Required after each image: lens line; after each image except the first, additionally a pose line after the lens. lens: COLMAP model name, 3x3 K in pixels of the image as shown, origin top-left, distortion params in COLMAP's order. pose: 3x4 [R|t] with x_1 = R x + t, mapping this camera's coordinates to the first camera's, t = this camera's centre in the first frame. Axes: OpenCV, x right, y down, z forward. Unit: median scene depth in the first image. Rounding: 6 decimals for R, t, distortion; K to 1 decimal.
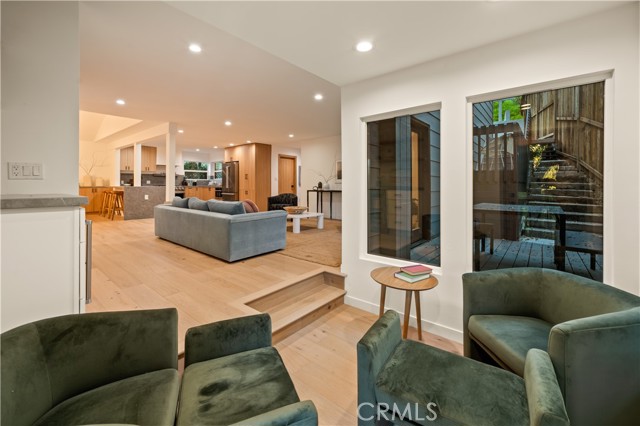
lens RADIAL K [[264.7, 0, 317.4], [0, 264.7, 184.8], [0, 0, 1]] dist [-0.001108, -0.000001]
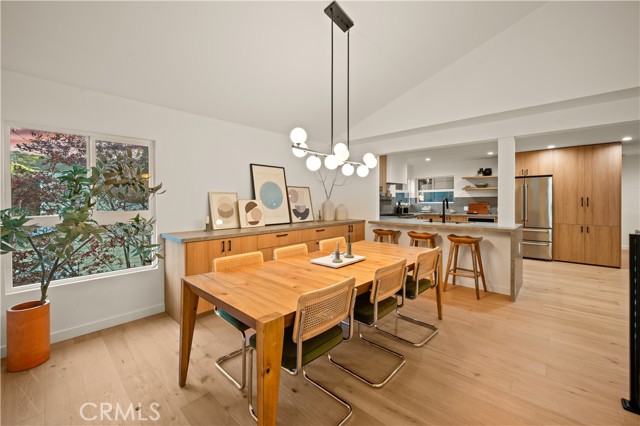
lens RADIAL K [[258.1, 0, 318.1], [0, 258.1, 203.4], [0, 0, 1]] dist [0.000255, -0.000293]
pose [[0.999001, -0.002792, -0.044590, -0.814372], [0.003211, 0.999951, 0.009317, -0.034989], [0.044561, -0.009451, 0.998962, 0.409986]]
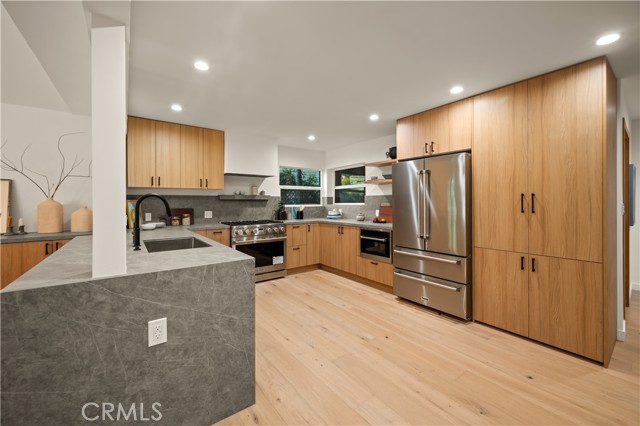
lens RADIAL K [[258.1, 0, 318.1], [0, 258.1, 203.4], [0, 0, 1]] dist [0.000255, -0.000293]
pose [[0.974225, -0.002063, -0.225571, -0.408735], [0.003395, 0.999979, 0.005521, -0.032939], [0.225554, -0.006144, 0.974211, 0.697895]]
